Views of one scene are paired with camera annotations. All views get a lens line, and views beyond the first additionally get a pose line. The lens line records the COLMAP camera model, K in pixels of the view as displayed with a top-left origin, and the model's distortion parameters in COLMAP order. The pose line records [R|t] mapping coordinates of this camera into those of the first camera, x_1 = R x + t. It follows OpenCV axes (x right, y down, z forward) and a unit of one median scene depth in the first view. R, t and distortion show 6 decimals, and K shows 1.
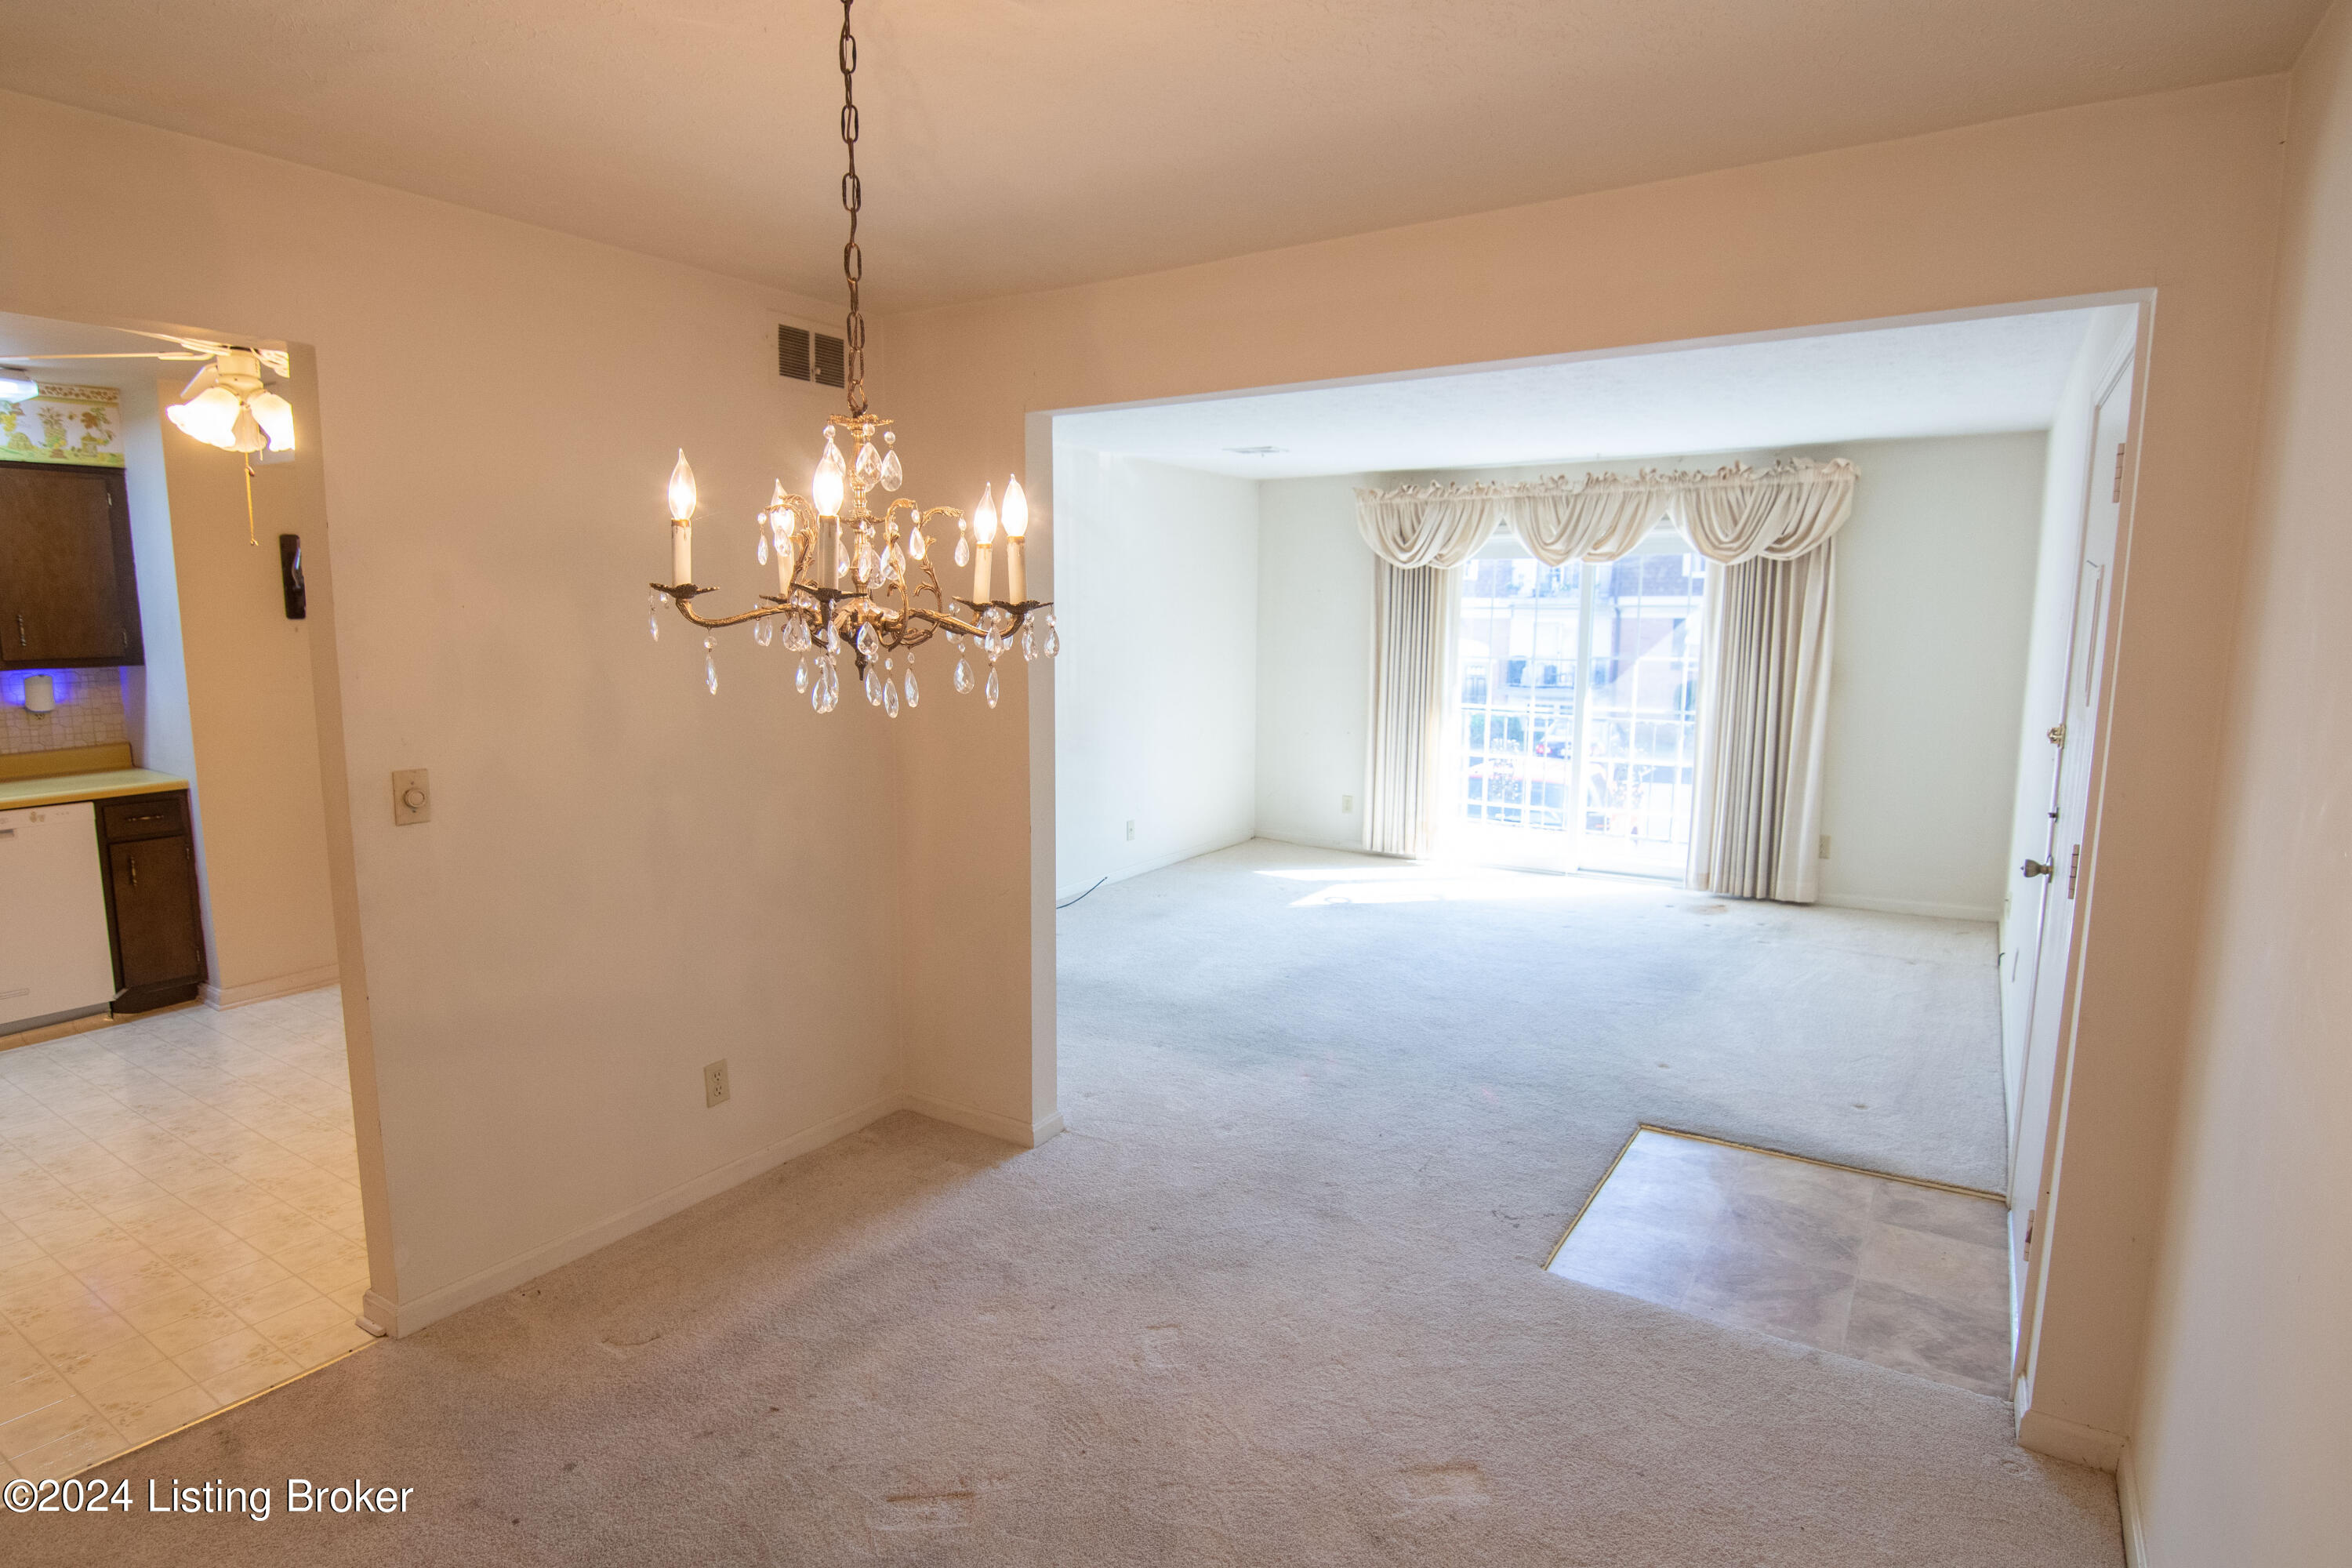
lens RADIAL K [[1261.0, 0, 1172.2], [0, 1261.0, 788.9], [0, 0, 1]] dist [-0.005598, -0.000334]
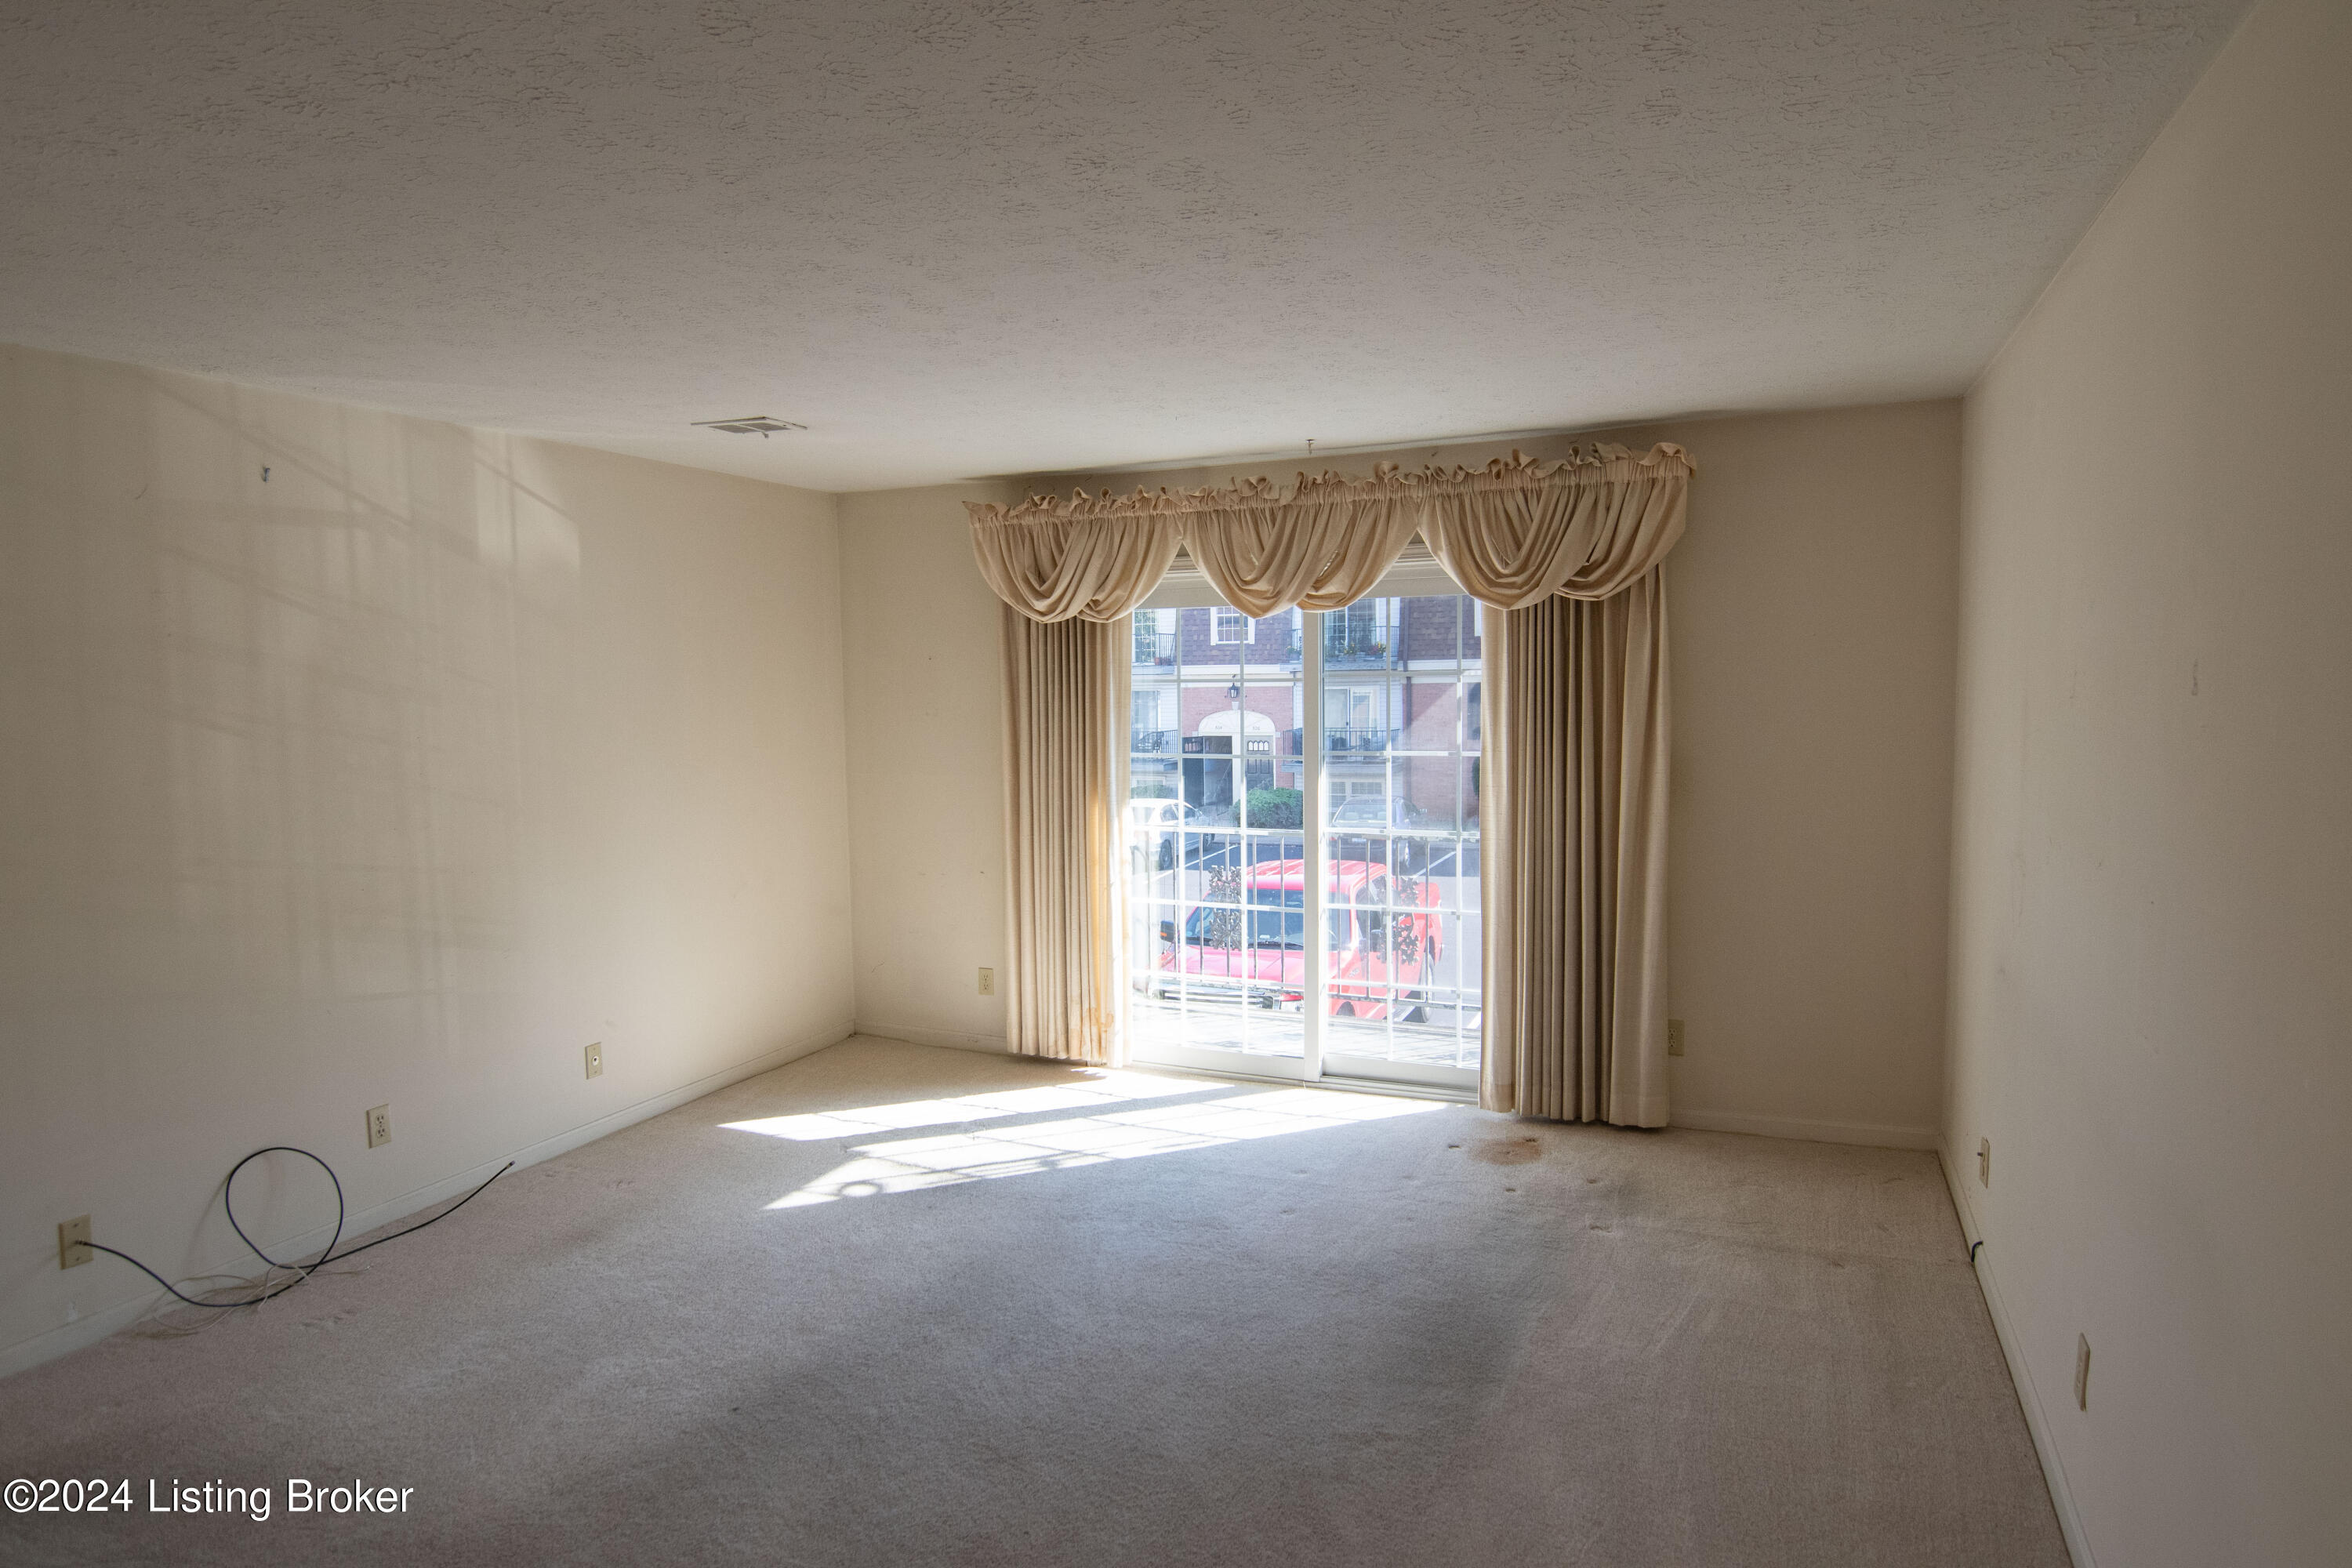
lens RADIAL K [[1429.2, 0, 1177.0], [0, 1429.2, 786.0], [0, 0, 1]] dist [0.009268, -0.000123]
pose [[0.984781, -0.029075, 0.171349, 0.137526], [0.040649, 0.997094, -0.064426, -0.045148], [-0.168978, 0.070411, 0.983102, 0.299027]]
